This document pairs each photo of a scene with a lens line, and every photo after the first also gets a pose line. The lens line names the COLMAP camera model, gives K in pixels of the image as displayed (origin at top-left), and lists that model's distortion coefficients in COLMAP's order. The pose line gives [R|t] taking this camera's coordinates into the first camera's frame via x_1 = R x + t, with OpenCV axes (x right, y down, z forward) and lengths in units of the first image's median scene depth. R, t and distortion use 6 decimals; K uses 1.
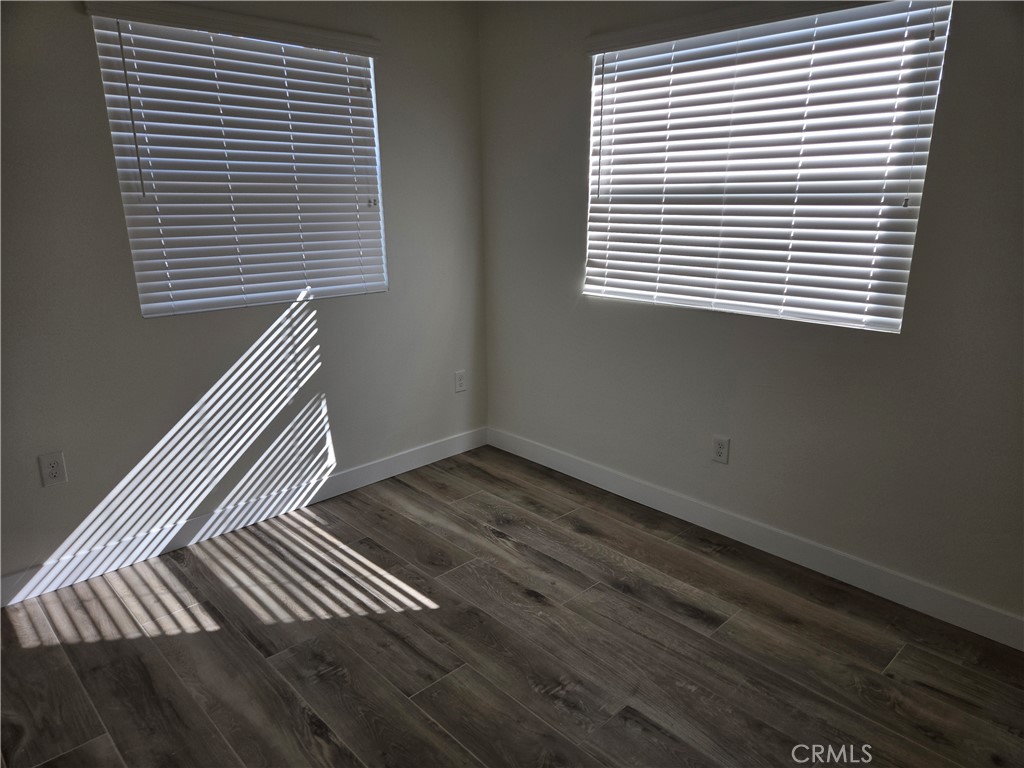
lens RADIAL K [[678.0, 0, 517.7], [0, 678.0, 386.4], [0, 0, 1]] dist [0.073310, -0.063474]
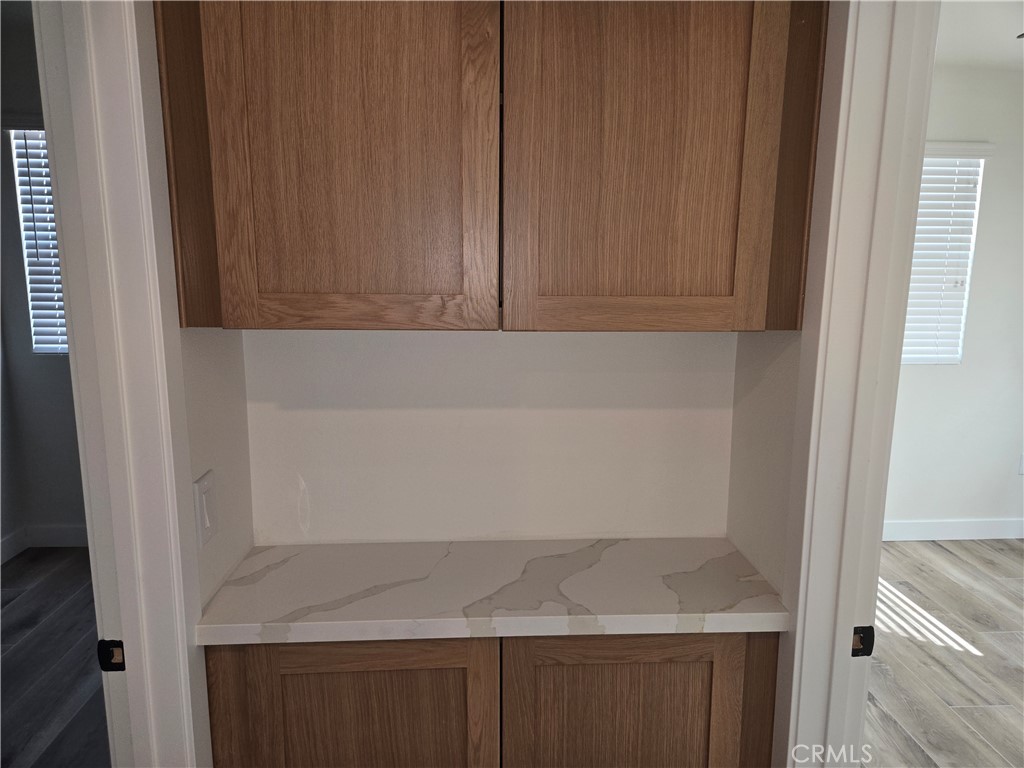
lens RADIAL K [[695.0, 0, 512.0], [0, 695.0, 384.0], [0, 0, 1]] dist [0.001532, -0.001234]
pose [[0.756300, 0.120927, -0.642952, -0.019899], [-0.189804, 0.981057, -0.038747, 0.072144], [0.626087, 0.151339, 0.764926, -0.292990]]
